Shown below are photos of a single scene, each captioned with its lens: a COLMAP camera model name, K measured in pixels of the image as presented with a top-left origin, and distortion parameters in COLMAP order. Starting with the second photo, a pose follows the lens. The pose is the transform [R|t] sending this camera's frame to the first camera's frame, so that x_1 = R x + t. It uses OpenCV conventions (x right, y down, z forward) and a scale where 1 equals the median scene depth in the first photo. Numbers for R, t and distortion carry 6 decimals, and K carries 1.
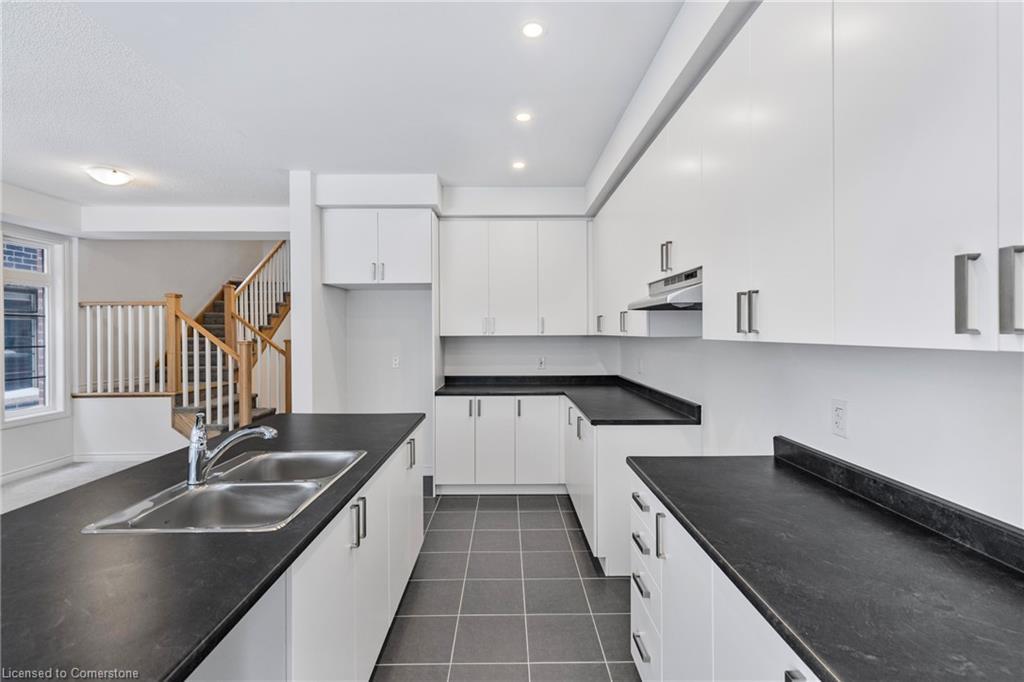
lens RADIAL K [[462.2, 0, 512.6], [0, 462.2, 334.3], [0, 0, 1]] dist [0.008667, -0.001485]
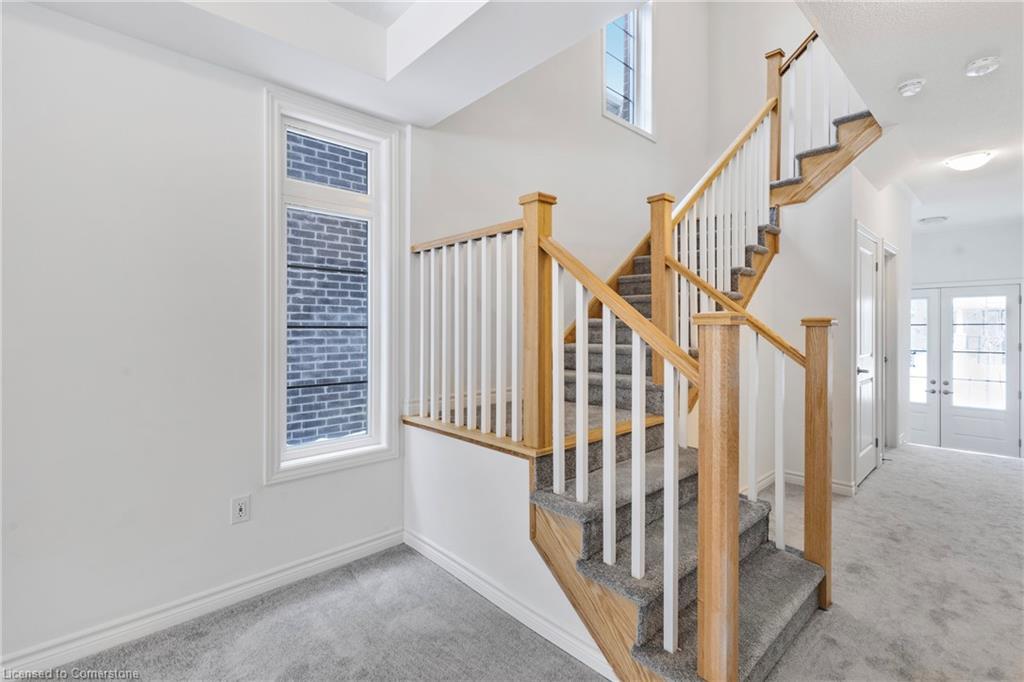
lens RADIAL K [[462.2, 0, 512.5], [0, 462.2, 332.1], [0, 0, 1]] dist [0.008667, -0.001485]
pose [[0.665800, 0.012334, -0.746029, -0.553110], [-0.006046, 0.999920, 0.011136, 0.028450], [0.746106, -0.002903, 0.665821, 0.885216]]
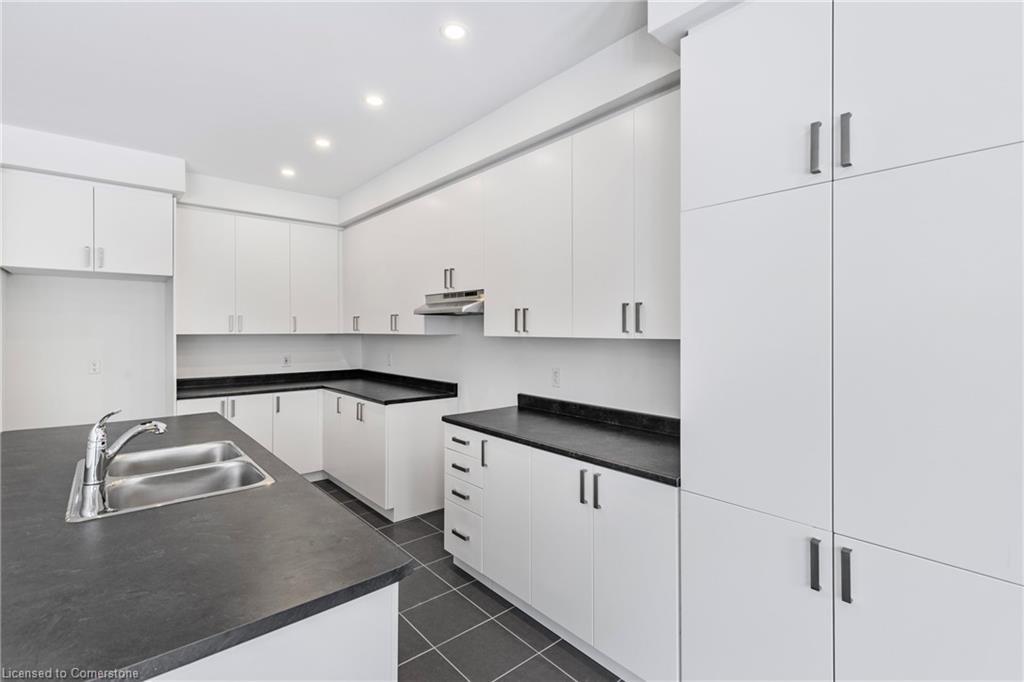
lens RADIAL K [[462.2, 0, 513.5], [0, 462.2, 329.1], [0, 0, 1]] dist [0.008667, -0.001485]
pose [[0.763159, 0.007099, 0.646171, -0.234028], [-0.001447, 0.999956, -0.009276, 0.000783], [-0.646209, 0.006144, 0.763136, -0.117029]]
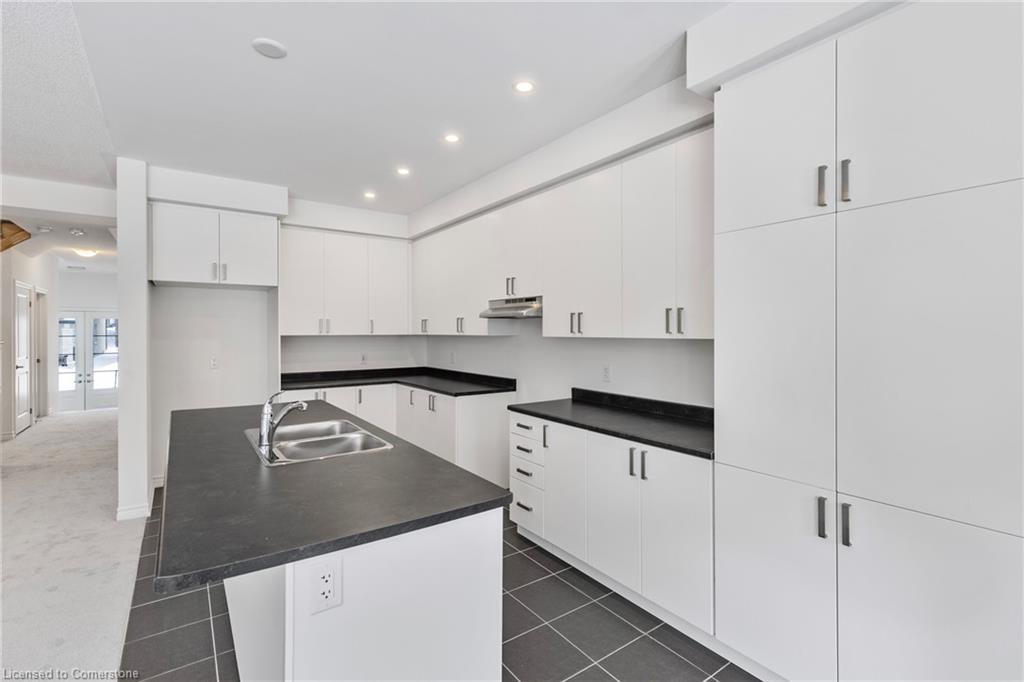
lens RADIAL K [[462.2, 0, 512.1], [0, 462.2, 331.4], [0, 0, 1]] dist [0.008667, -0.001485]
pose [[0.822567, 0.004434, 0.568651, -0.314129], [-0.000676, 0.999977, -0.006820, 0.001302], [-0.568668, 0.005225, 0.822551, -0.182058]]
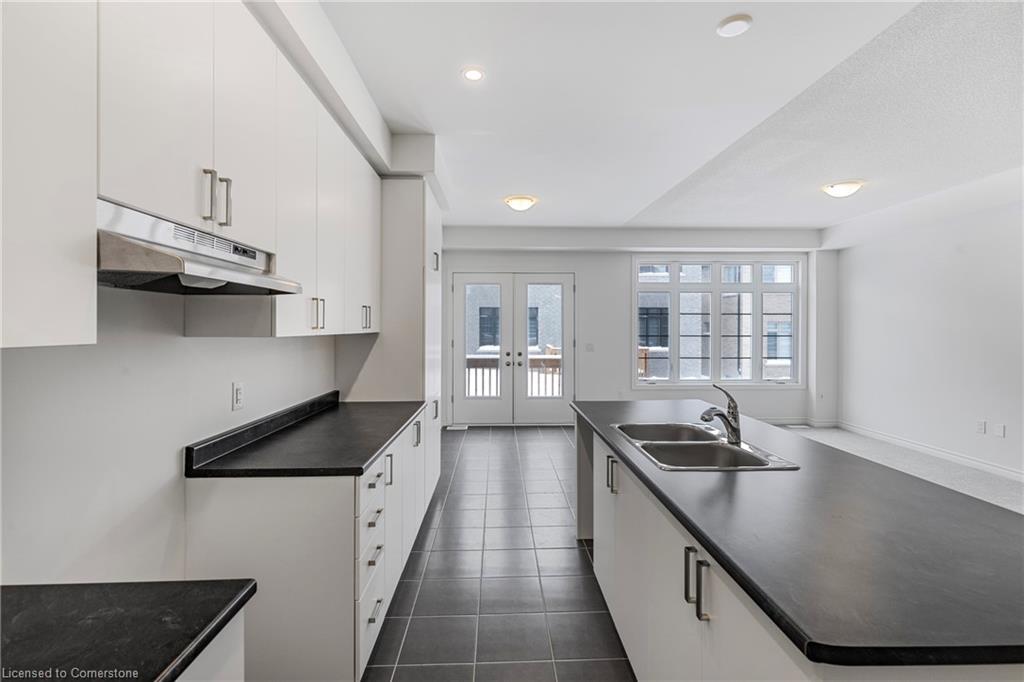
lens RADIAL K [[462.2, 0, 508.7], [0, 462.2, 332.2], [0, 0, 1]] dist [0.008667, -0.001485]
pose [[-0.999984, 0.005476, 0.001528, -0.018952], [0.005497, 0.999887, 0.014021, -0.003857], [-0.001451, 0.014030, -0.999901, 0.837652]]
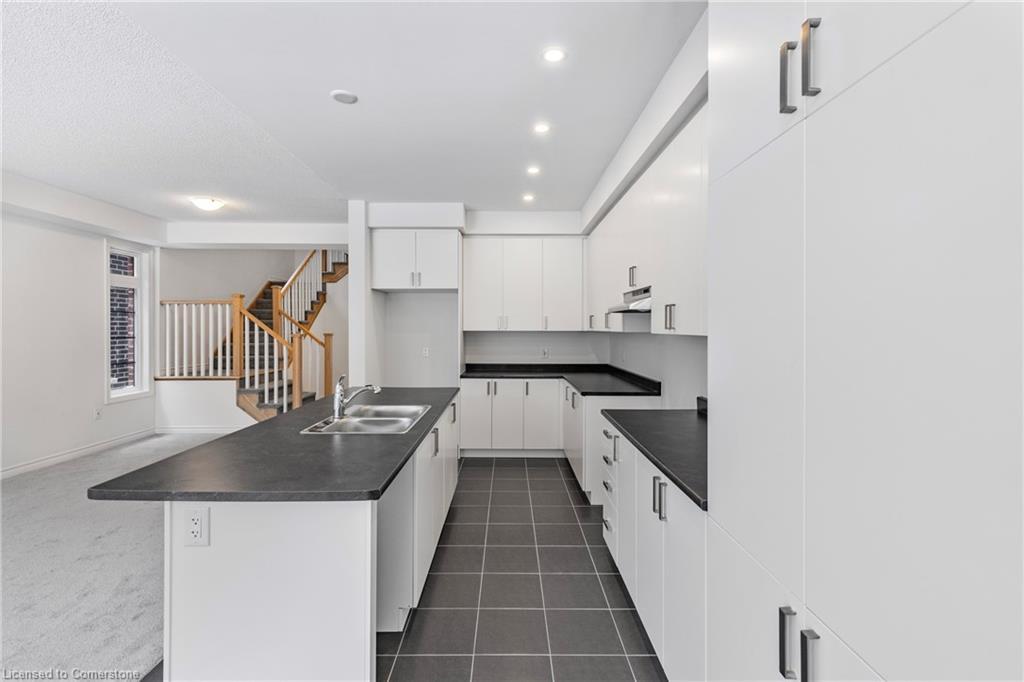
lens RADIAL K [[462.2, 0, 513.5], [0, 462.2, 329.8], [0, 0, 1]] dist [0.008667, -0.001485]
pose [[0.999976, 0.006160, -0.003274, -0.018076], [-0.006164, 0.999980, -0.001221, 0.001694], [0.003267, 0.001242, 0.999994, -0.237628]]
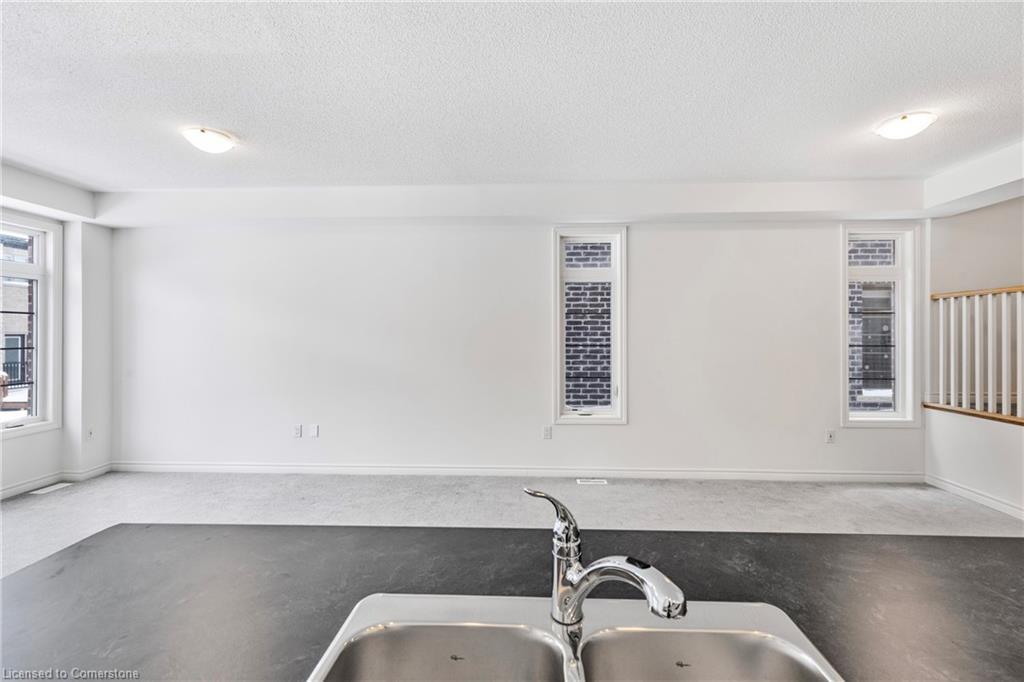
lens RADIAL K [[462.2, 0, 510.8], [0, 462.2, 333.2], [0, 0, 1]] dist [0.008667, -0.001485]
pose [[-0.066663, 0.002013, -0.997774, -0.049366], [-0.002415, 0.999995, 0.002179, 0.000413], [0.997773, 0.002555, -0.066658, 0.357650]]
